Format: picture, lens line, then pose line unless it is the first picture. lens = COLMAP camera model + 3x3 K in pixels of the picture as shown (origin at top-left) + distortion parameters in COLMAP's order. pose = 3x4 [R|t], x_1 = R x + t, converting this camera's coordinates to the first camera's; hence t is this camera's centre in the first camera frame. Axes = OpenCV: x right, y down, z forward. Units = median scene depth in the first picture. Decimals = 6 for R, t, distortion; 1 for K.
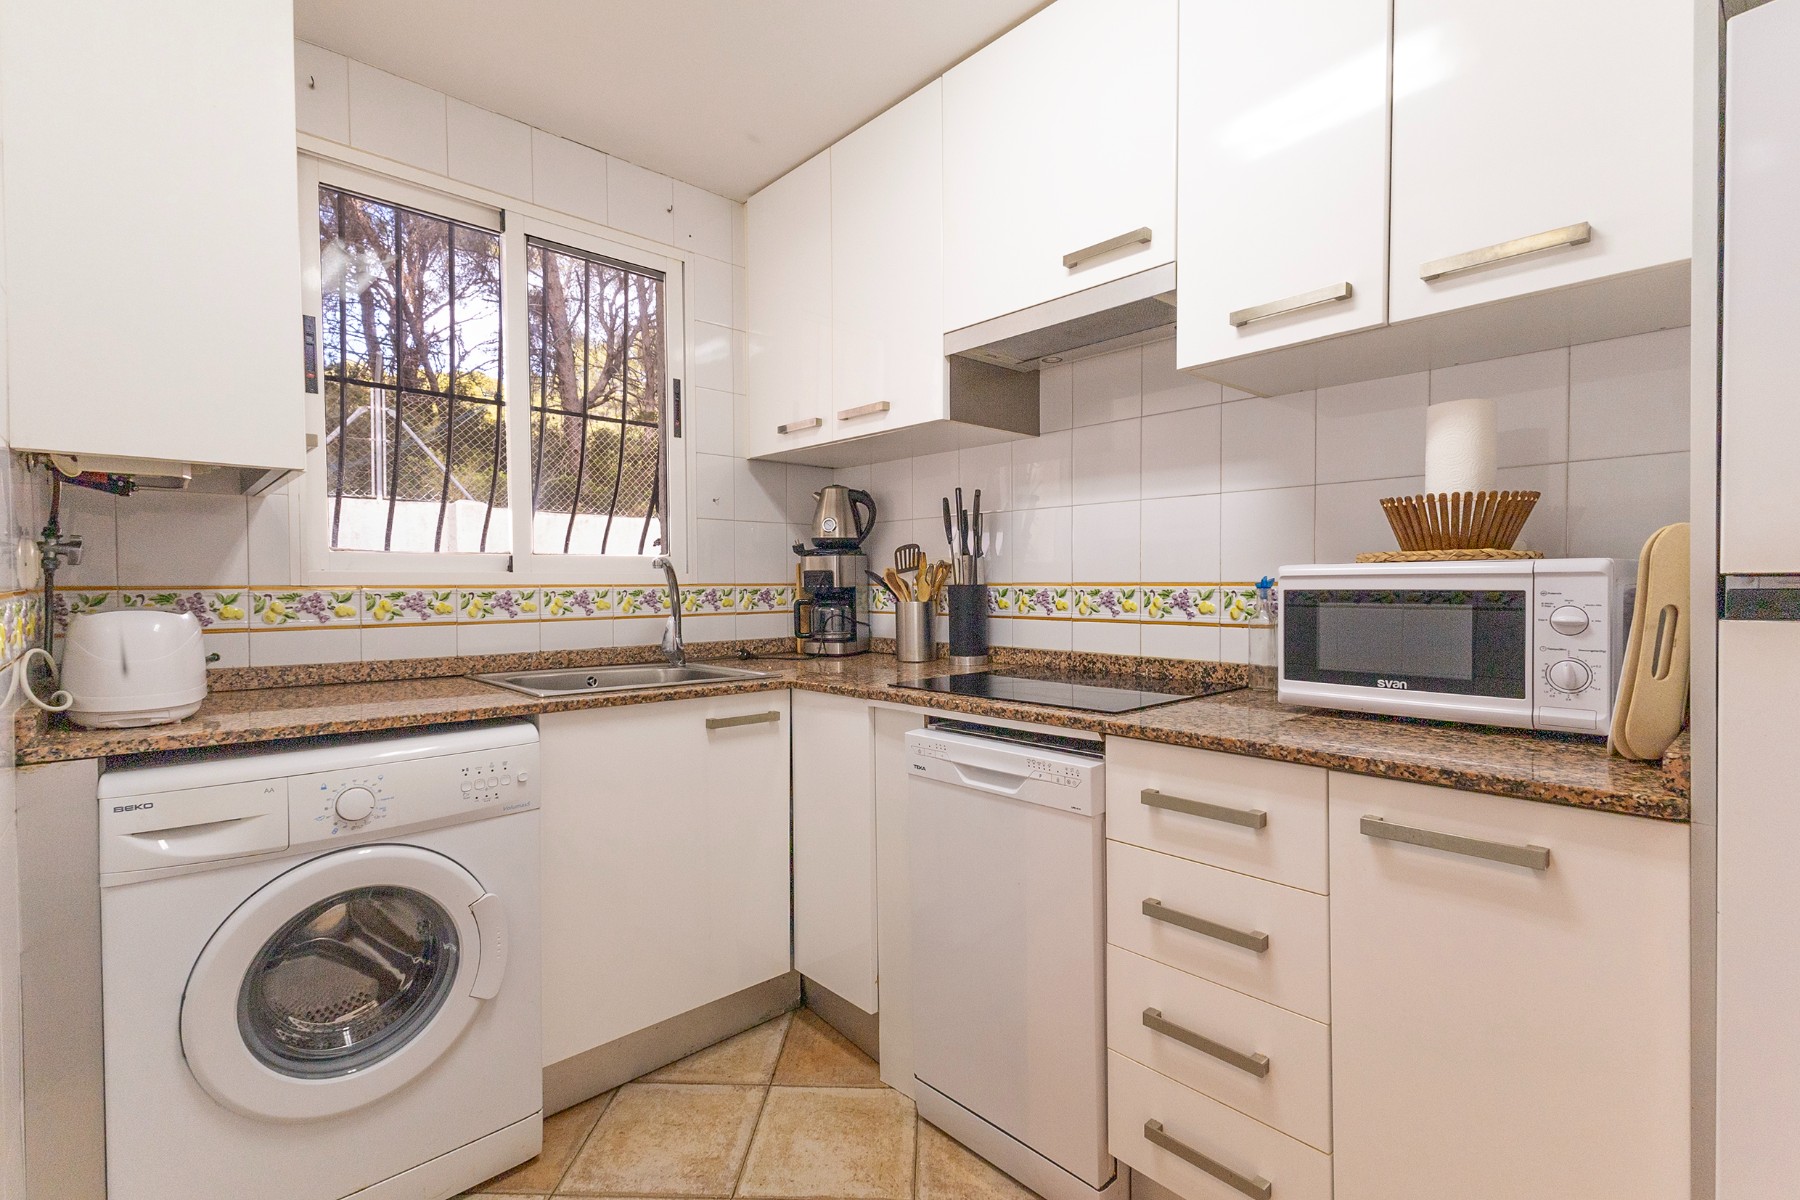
lens RADIAL K [[813.2, 0, 903.5], [0, 813.2, 596.9], [0, 0, 1]] dist [0.020104, -0.008584]
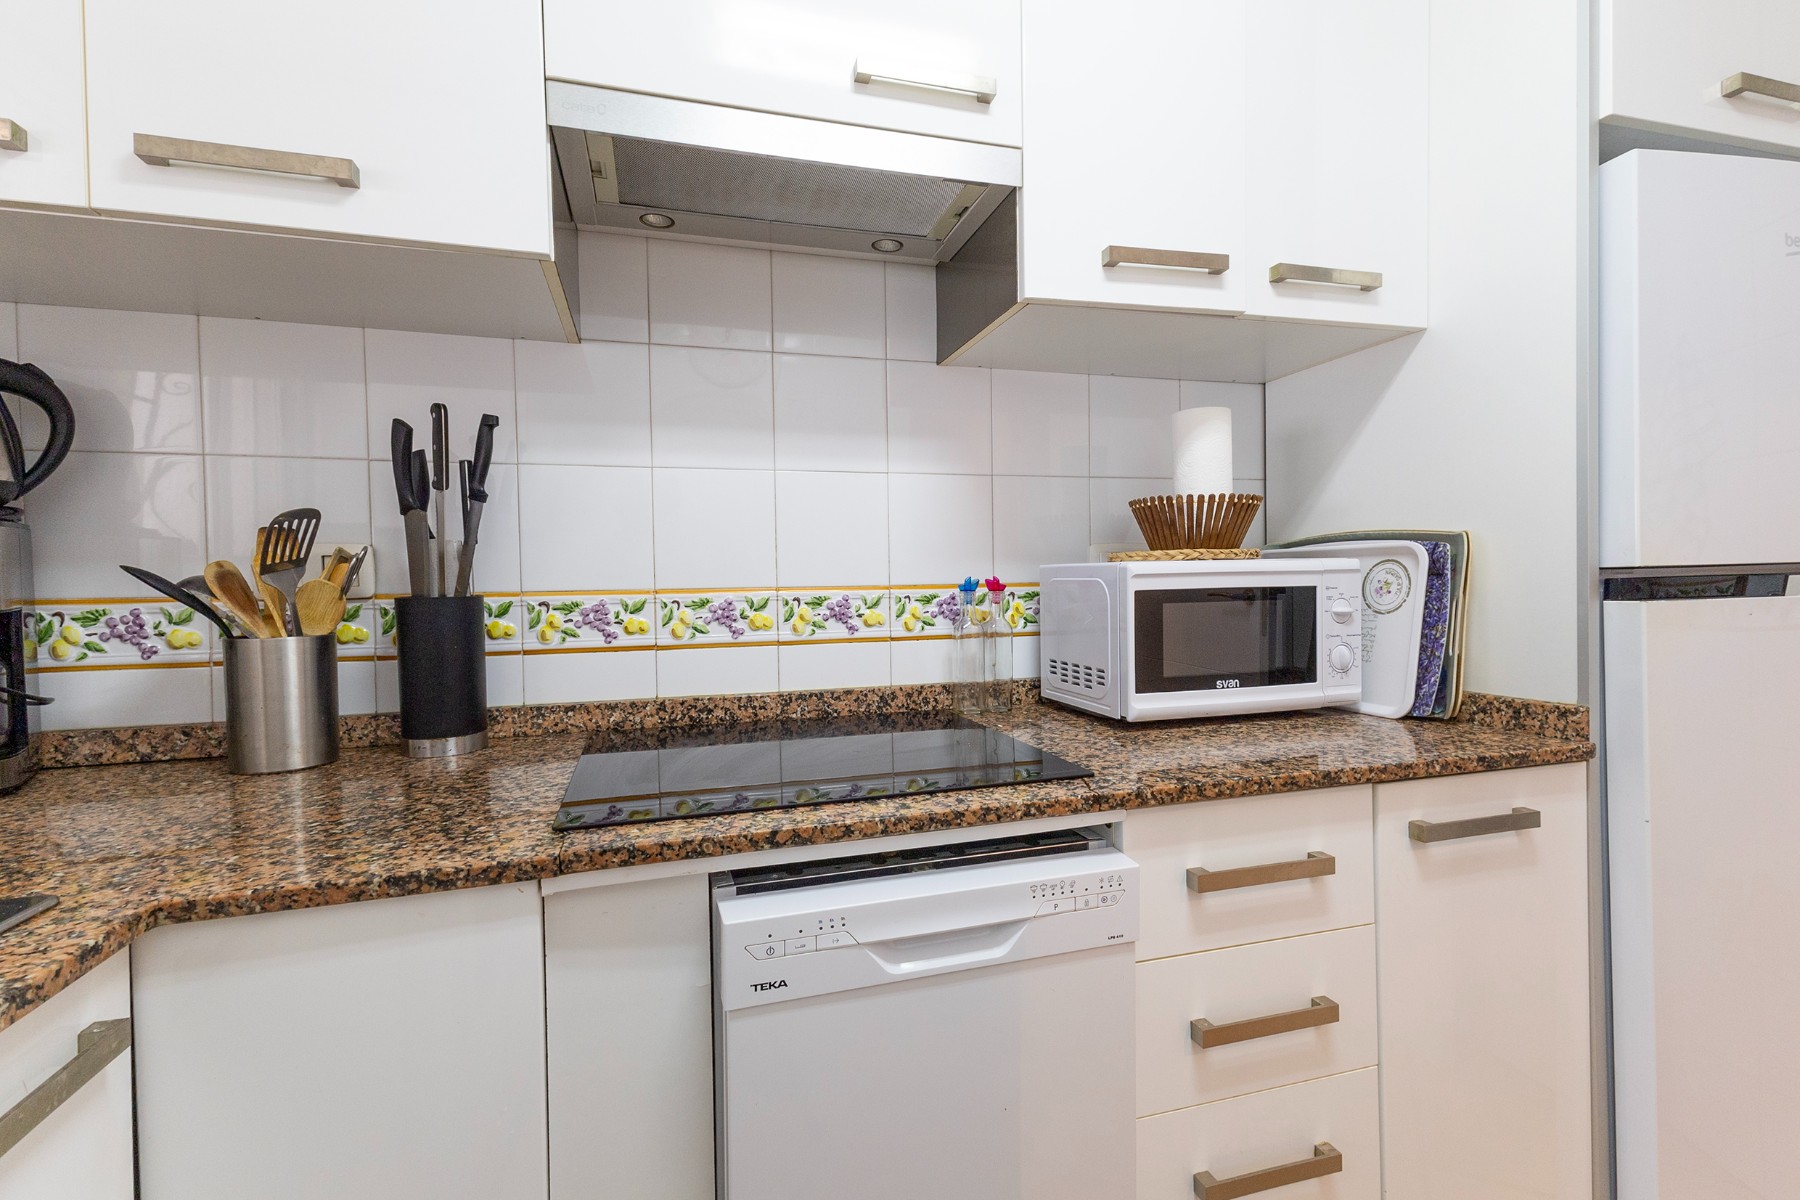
lens RADIAL K [[813.2, 0, 903.5], [0, 813.2, 596.9], [0, 0, 1]] dist [0.020104, -0.008584]
pose [[0.450308, -0.016454, 0.892721, -0.303481], [0.031489, 0.999501, 0.002538, -0.008021], [-0.892318, 0.026968, 0.450602, 0.613260]]
